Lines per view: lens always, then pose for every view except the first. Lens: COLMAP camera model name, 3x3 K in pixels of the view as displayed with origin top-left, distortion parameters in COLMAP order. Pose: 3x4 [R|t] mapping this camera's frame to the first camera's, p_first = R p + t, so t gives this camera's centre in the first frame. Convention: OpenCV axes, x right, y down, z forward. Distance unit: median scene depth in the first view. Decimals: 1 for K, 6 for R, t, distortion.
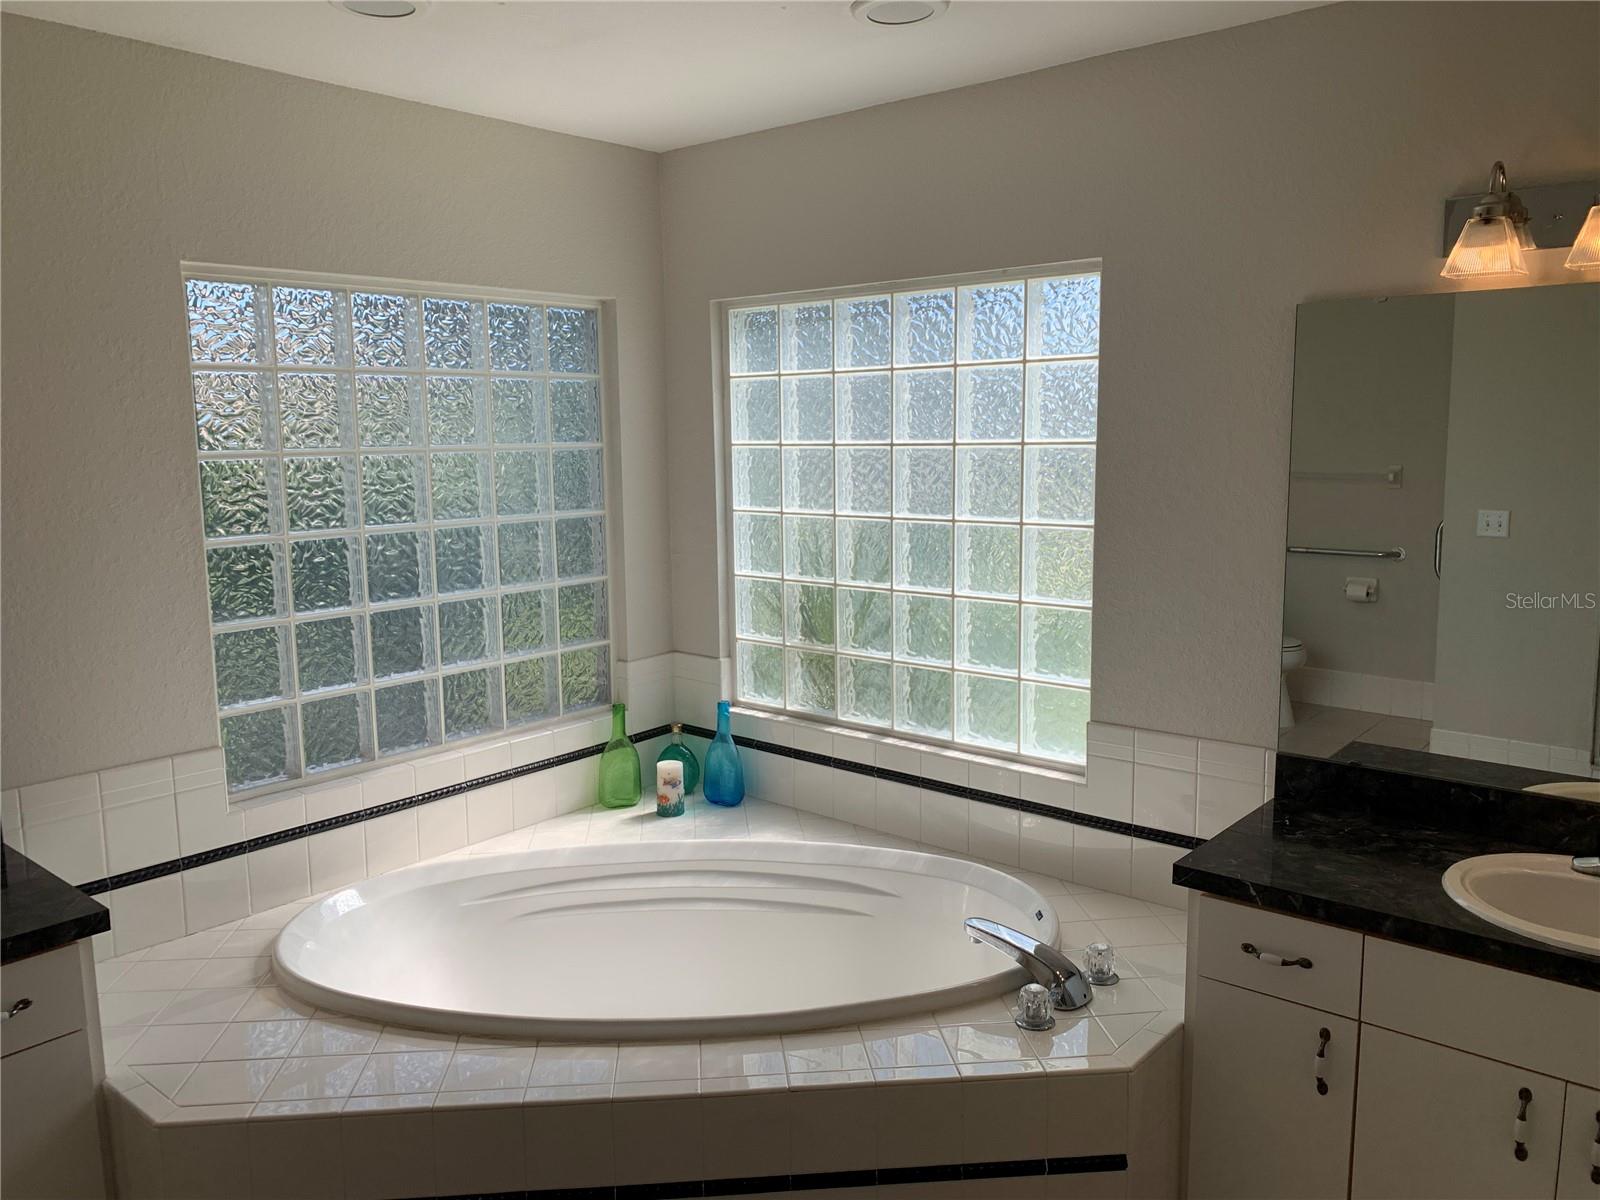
lens RADIAL K [[1219.5, 0, 800.0], [0, 1219.5, 600.0], [0, 0, 1]] dist [0.003199, 0.004726]
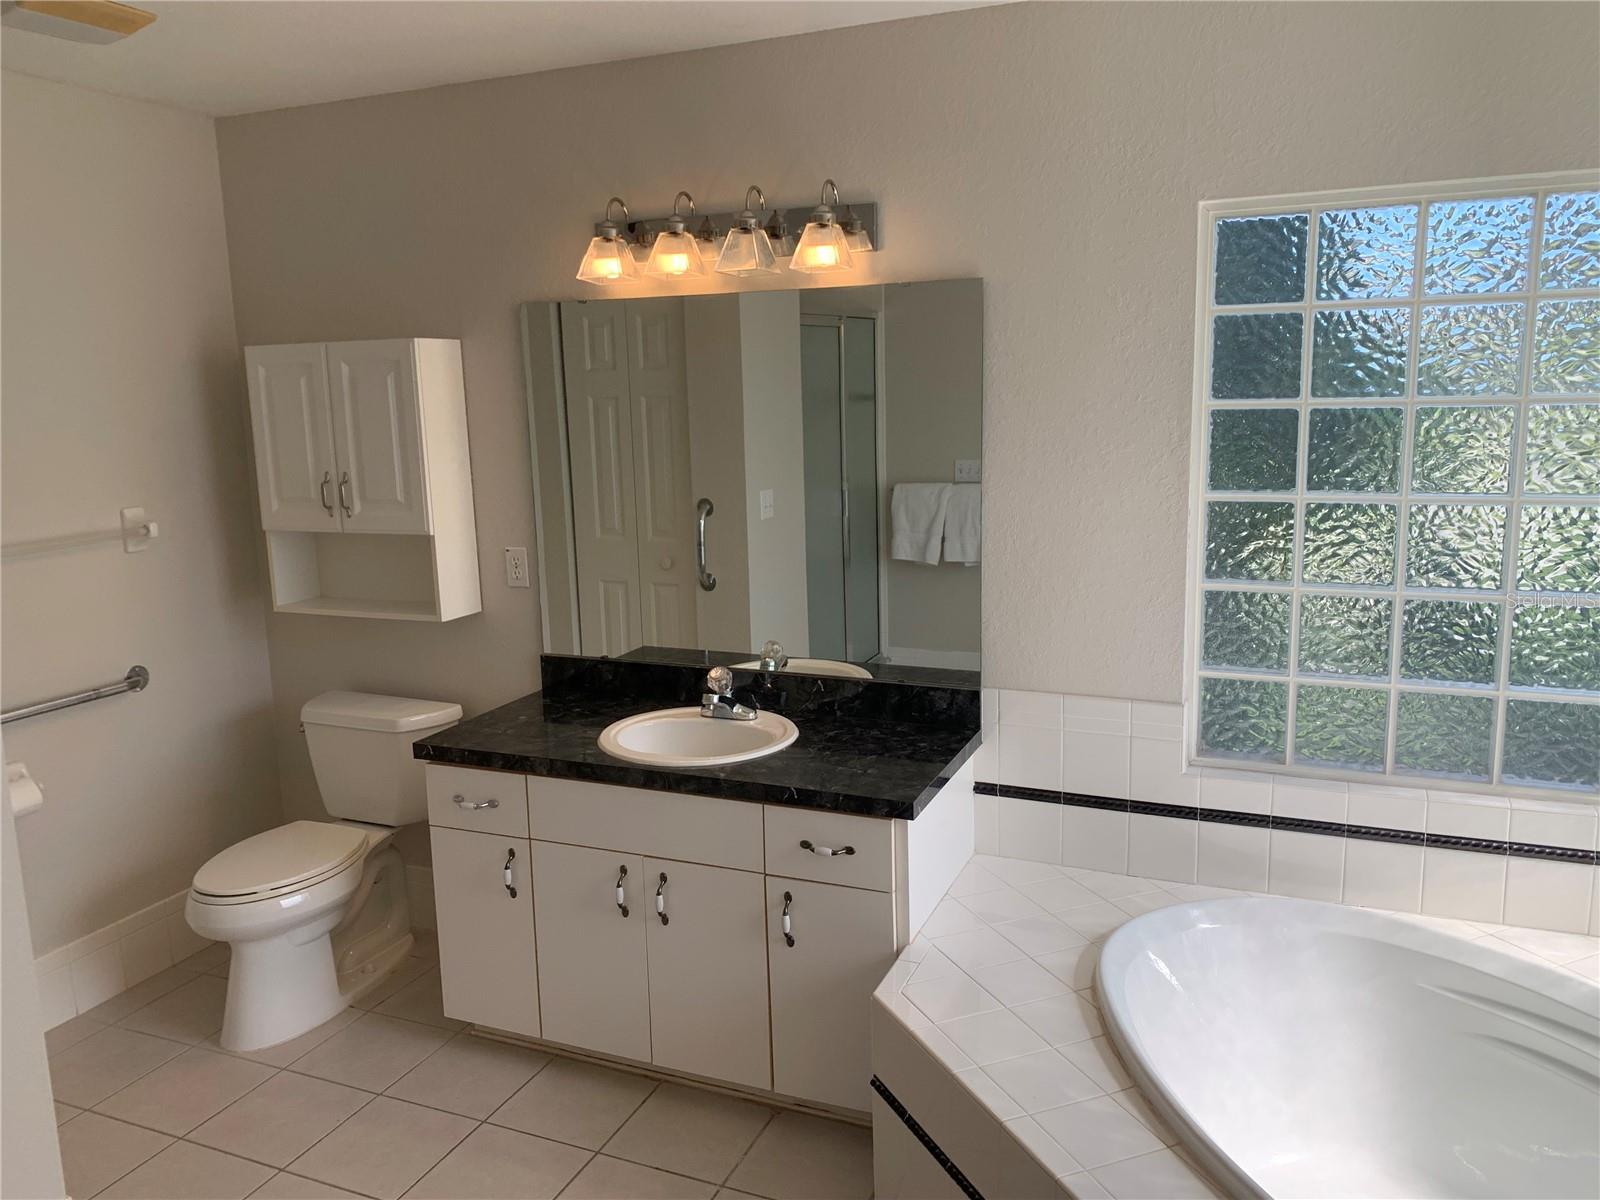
lens RADIAL K [[1219.5, 0, 800.0], [0, 1219.5, 600.0], [0, 0, 1]] dist [0.003199, 0.004726]
pose [[0.291224, 0.168730, -0.941658, 0.306925], [-0.118525, 0.983103, 0.139500, -0.055903], [0.949284, 0.070984, 0.306302, 0.366474]]
